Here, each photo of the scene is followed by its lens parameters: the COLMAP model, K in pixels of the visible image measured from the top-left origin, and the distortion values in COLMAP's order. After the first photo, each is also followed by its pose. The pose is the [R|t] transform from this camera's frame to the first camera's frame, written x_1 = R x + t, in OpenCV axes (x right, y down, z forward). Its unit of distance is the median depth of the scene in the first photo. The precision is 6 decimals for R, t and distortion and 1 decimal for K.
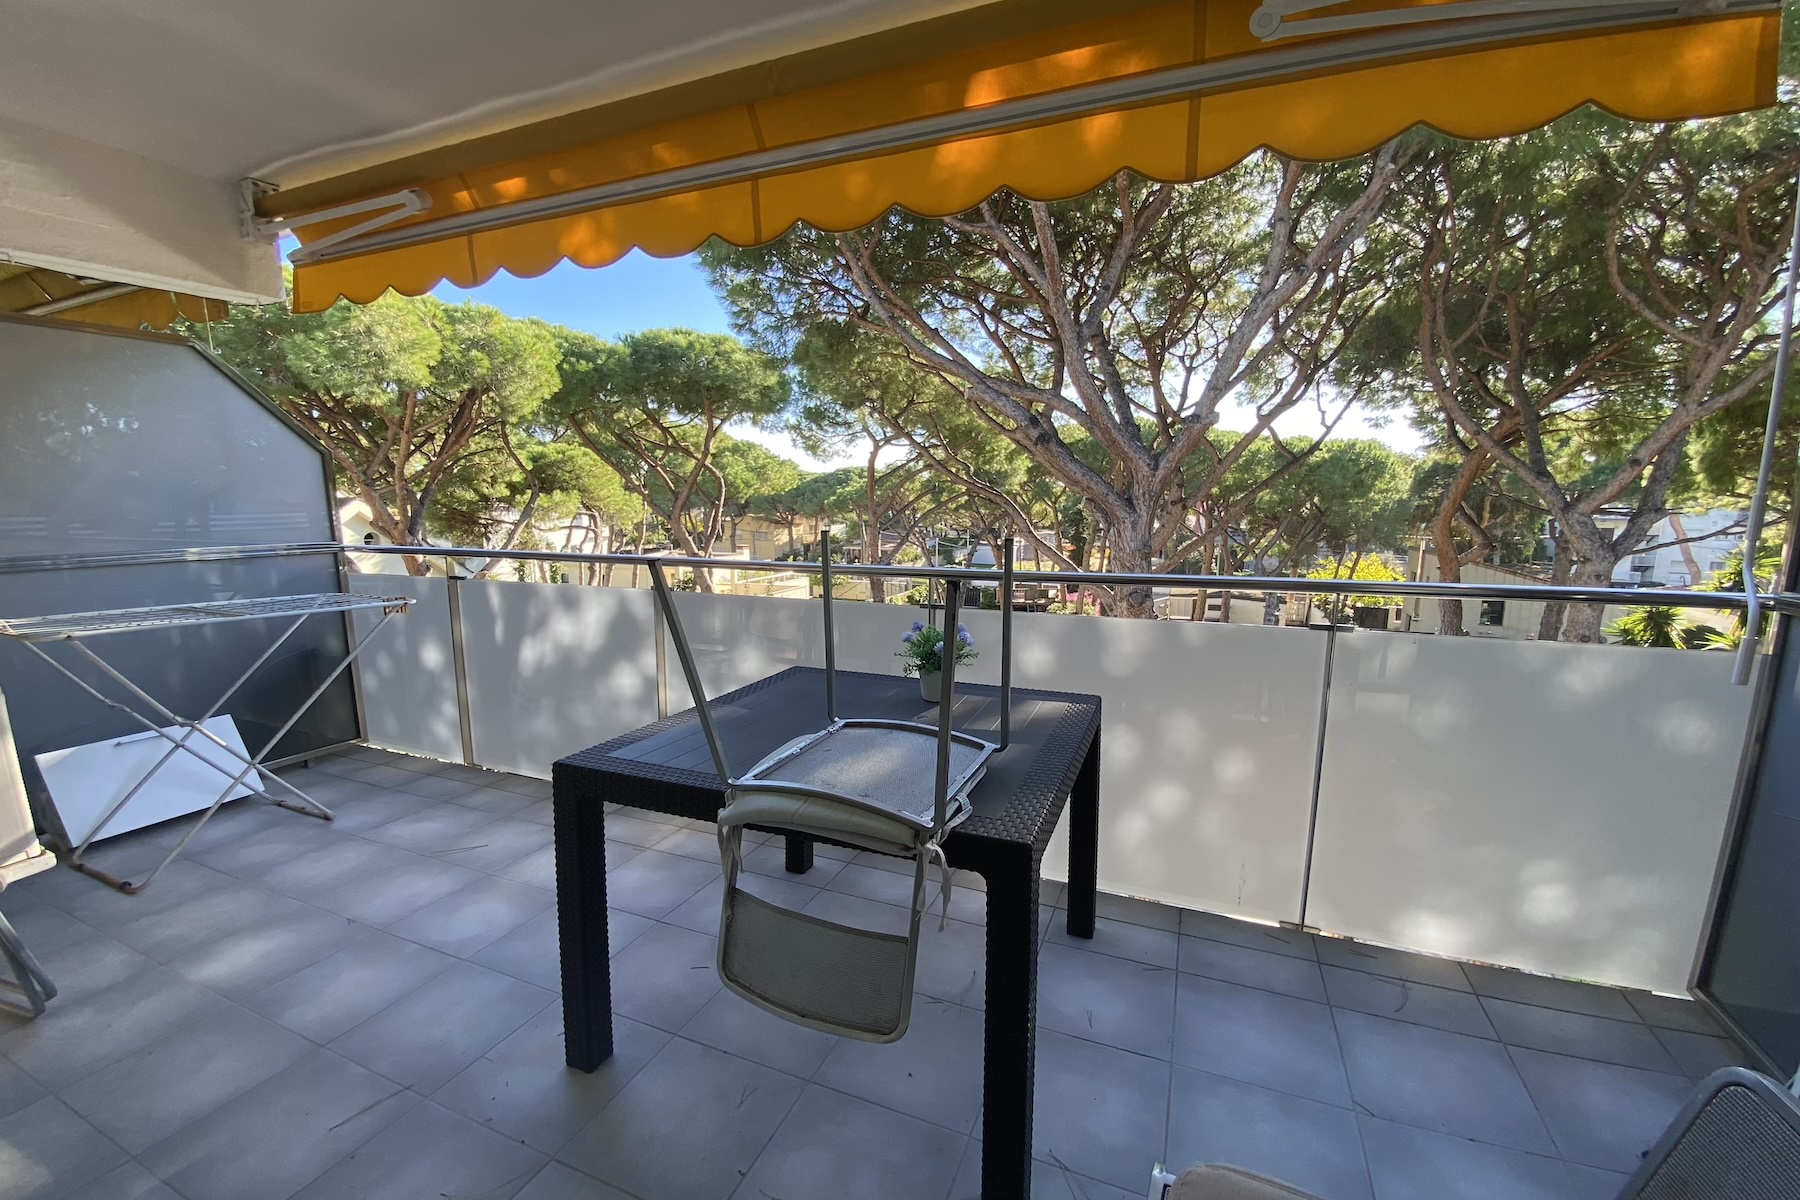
lens RADIAL K [[718.8, 0, 903.7], [0, 718.8, 614.0], [0, 0, 1]] dist [0.030108, -0.023335]
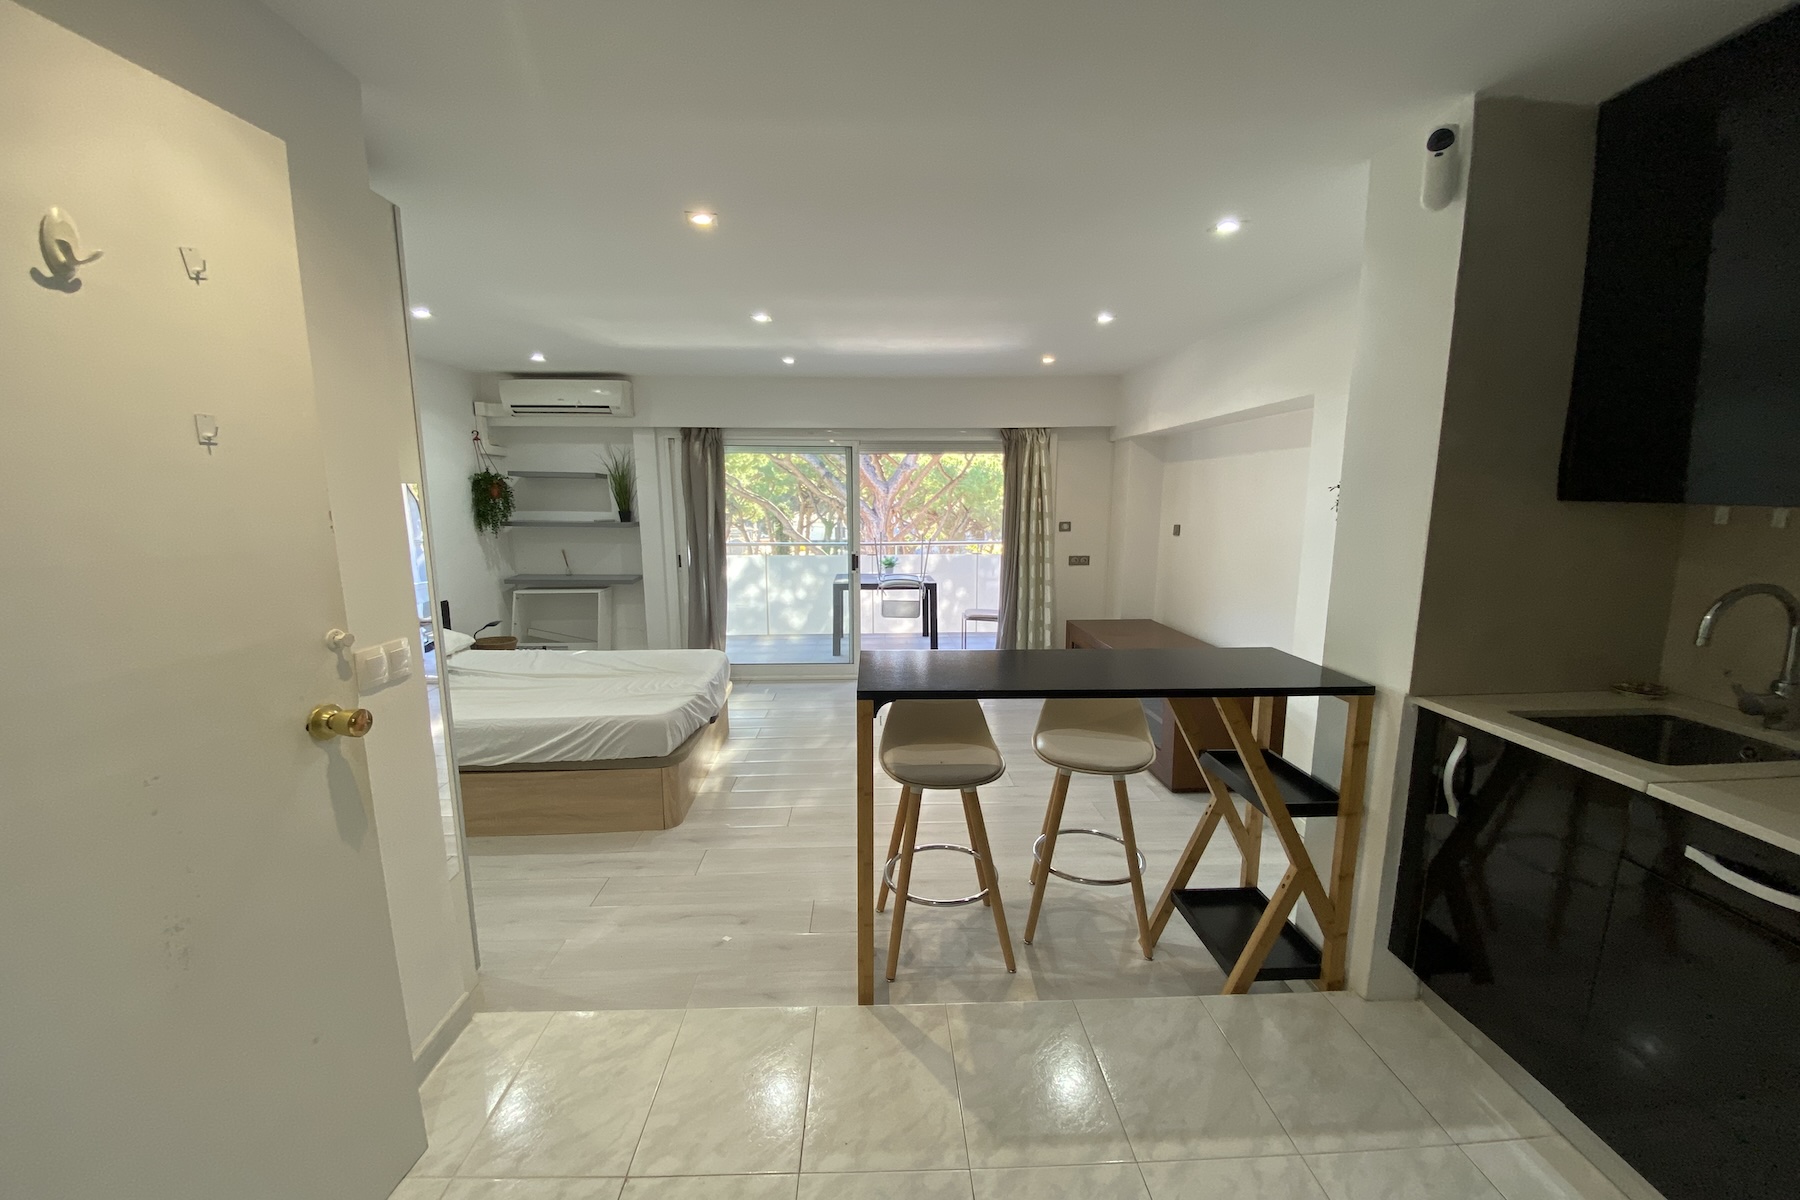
lens RADIAL K [[718.8, 0, 903.7], [0, 718.8, 614.0], [0, 0, 1]] dist [0.030108, -0.023335]
pose [[0.906905, -0.067219, 0.415939, -0.356742], [0.064282, 0.997709, 0.021078, 0.056744], [-0.416403, 0.007622, 0.909148, -0.591942]]
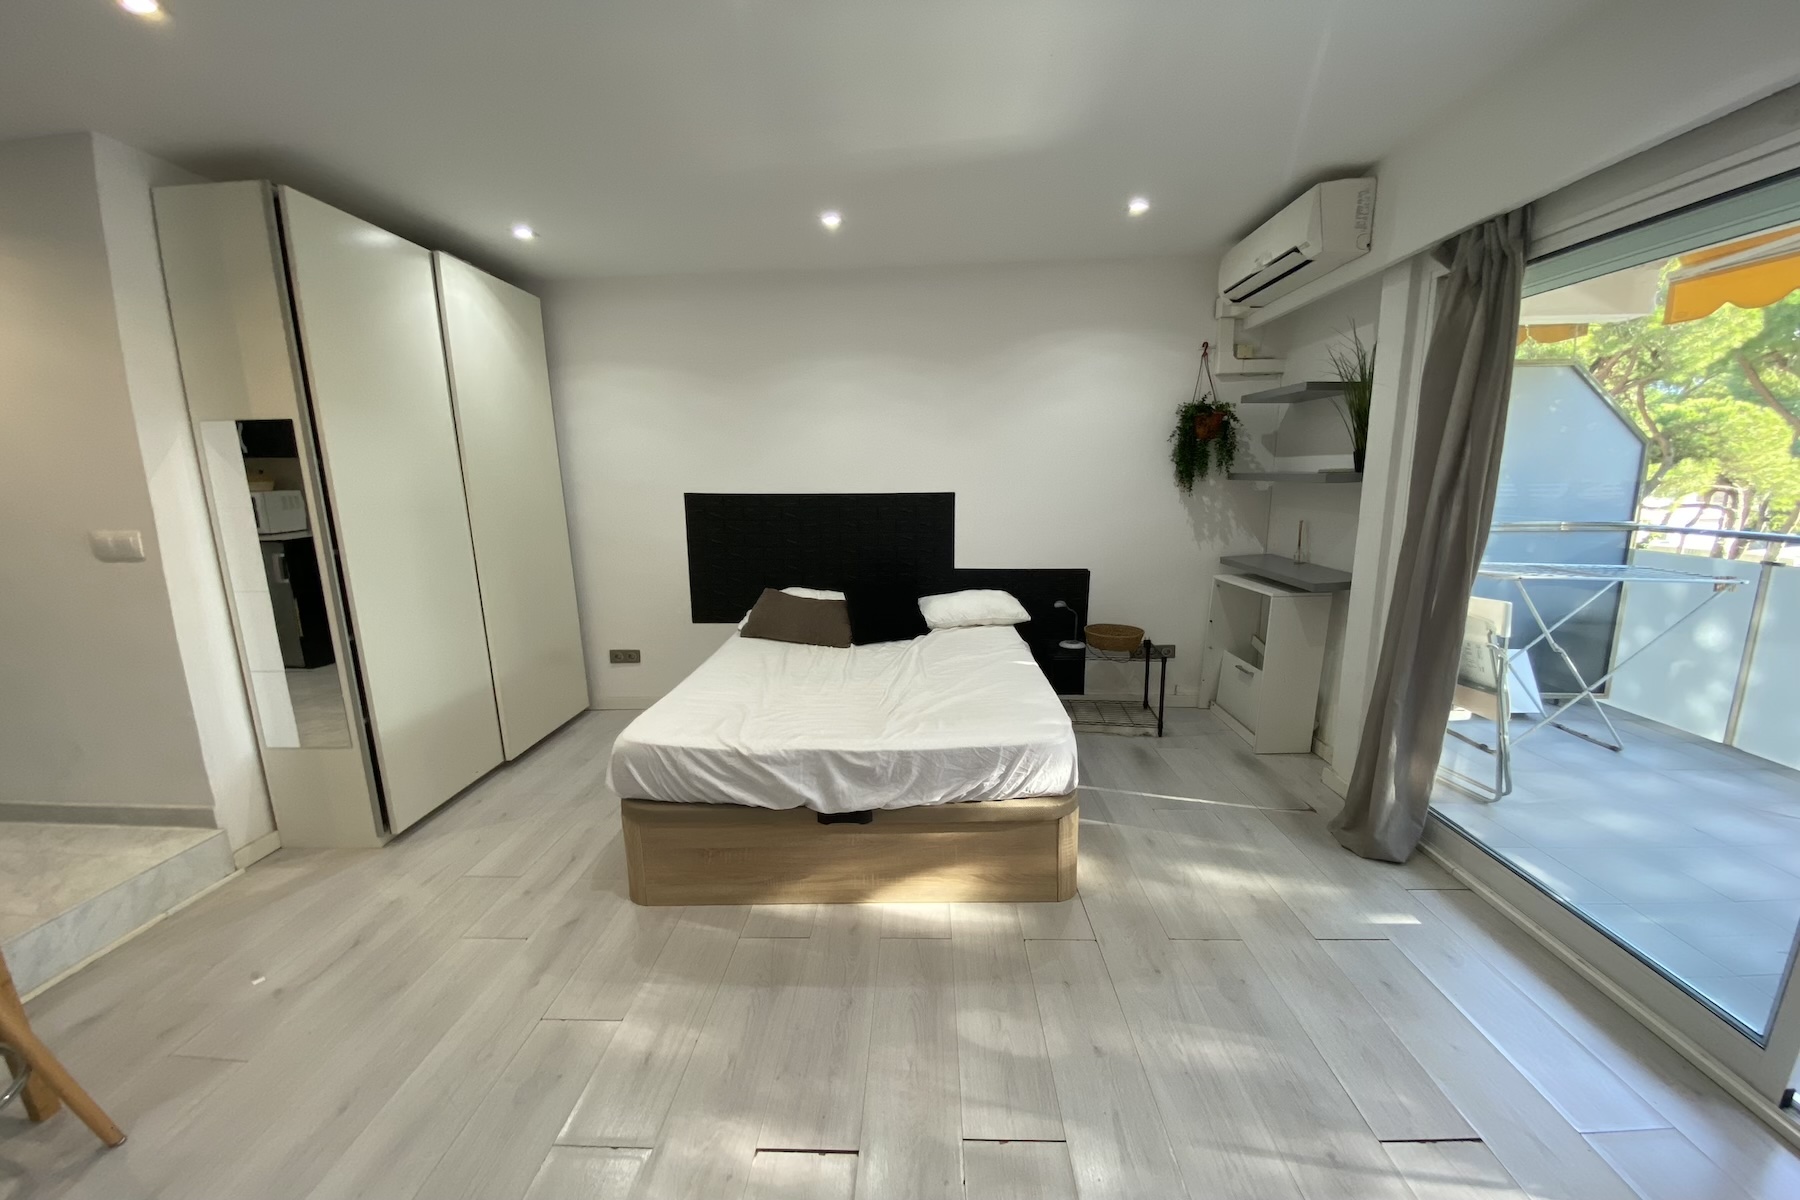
lens RADIAL K [[718.8, 0, 903.7], [0, 718.8, 614.0], [0, 0, 1]] dist [0.030108, -0.023335]
pose [[0.336464, 0.165914, -0.926965, -0.032801], [-0.131021, 0.983031, 0.128392, 0.017832], [0.932537, 0.078252, 0.352493, -0.171360]]
